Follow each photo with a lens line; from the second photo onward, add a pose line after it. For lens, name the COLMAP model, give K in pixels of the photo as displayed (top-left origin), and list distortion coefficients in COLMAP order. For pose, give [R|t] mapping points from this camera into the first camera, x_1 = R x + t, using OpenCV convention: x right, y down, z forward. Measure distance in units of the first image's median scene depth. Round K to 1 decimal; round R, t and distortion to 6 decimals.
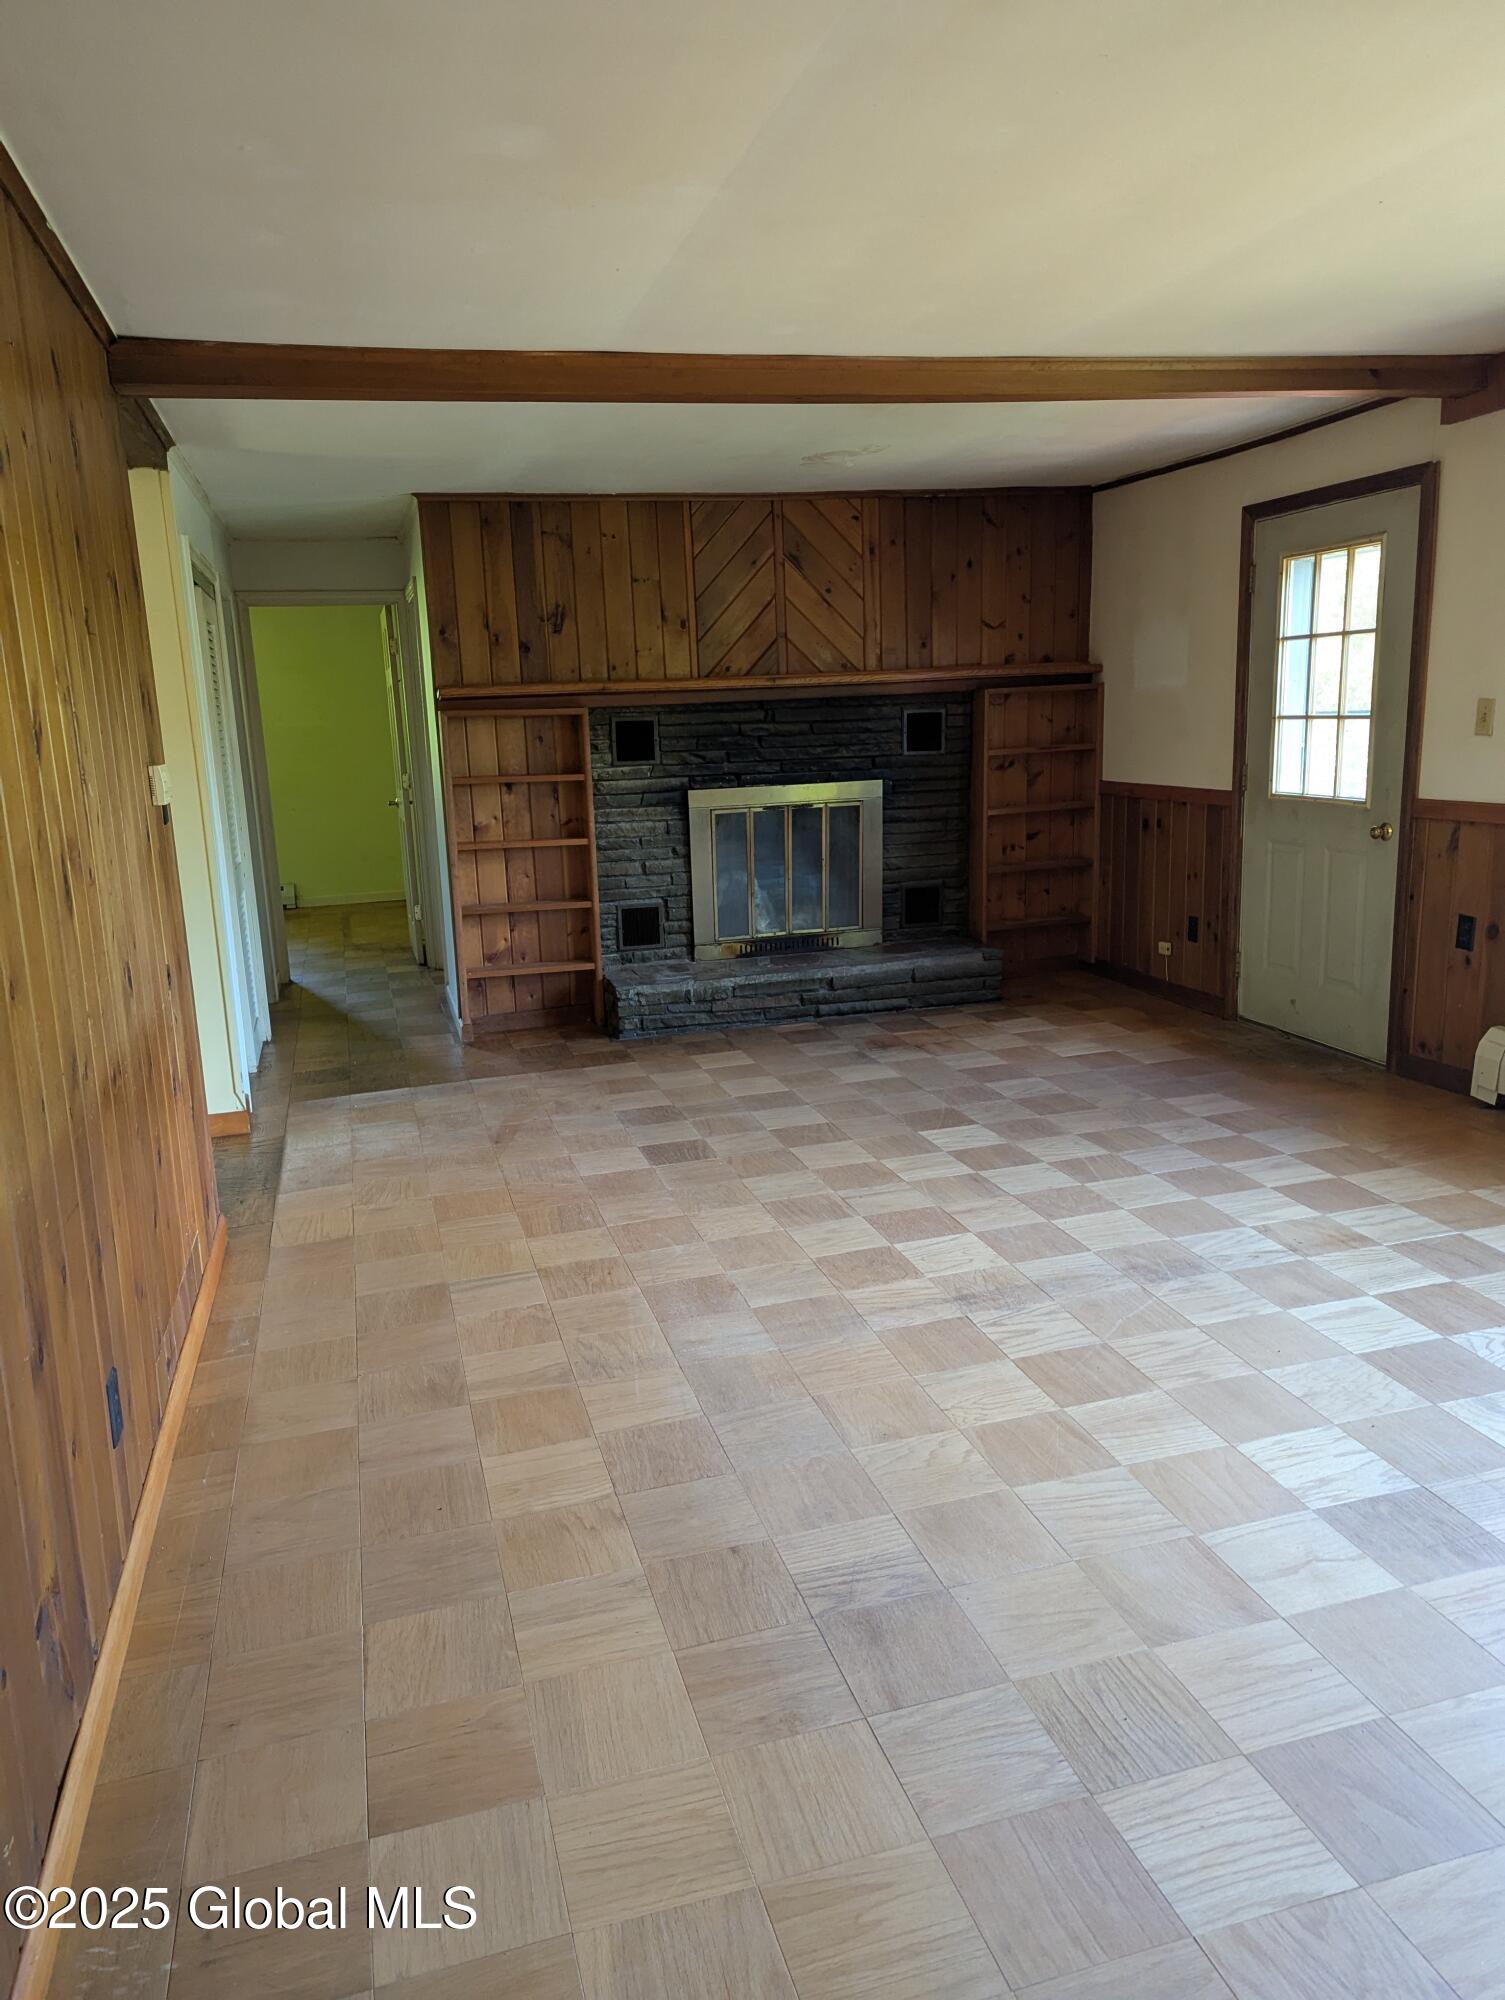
lens RADIAL K [[1417.7, 0, 728.0], [0, 1417.7, 1000.6], [0, 0, 1]] dist [0.050357, -0.089024]
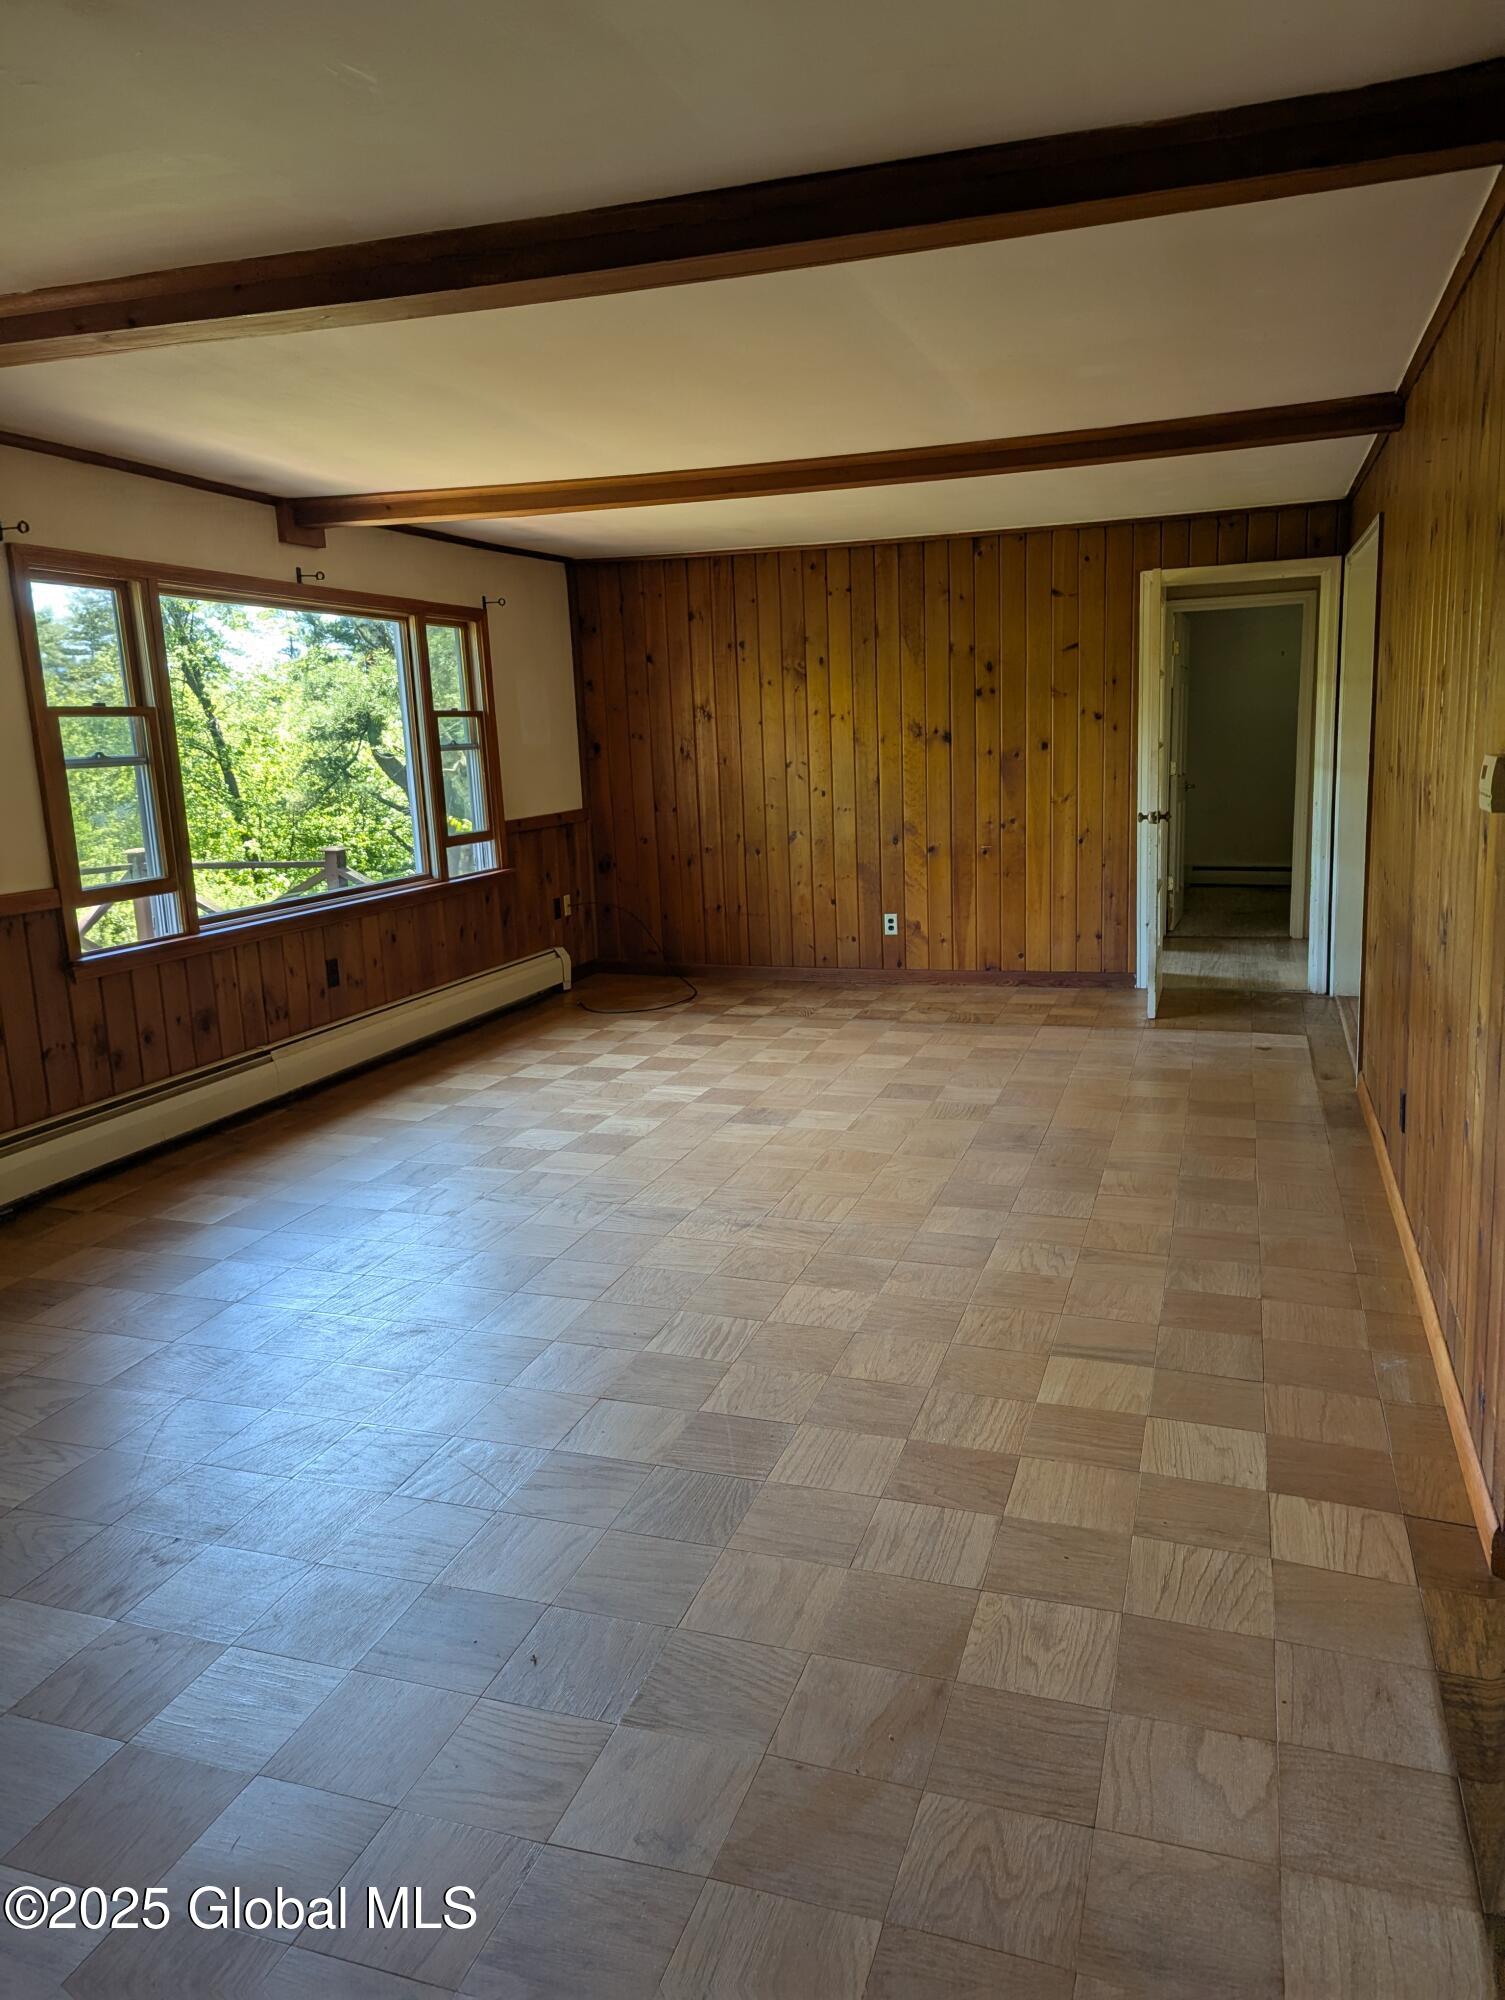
lens RADIAL K [[1417.7, 0, 728.0], [0, 1417.7, 1000.6], [0, 0, 1]] dist [0.050357, -0.089024]
pose [[-0.819802, -0.030504, 0.571834, -0.679778], [0.190755, 0.927002, 0.322923, -0.482359], [-0.539942, 0.373813, -0.754140, 2.458133]]
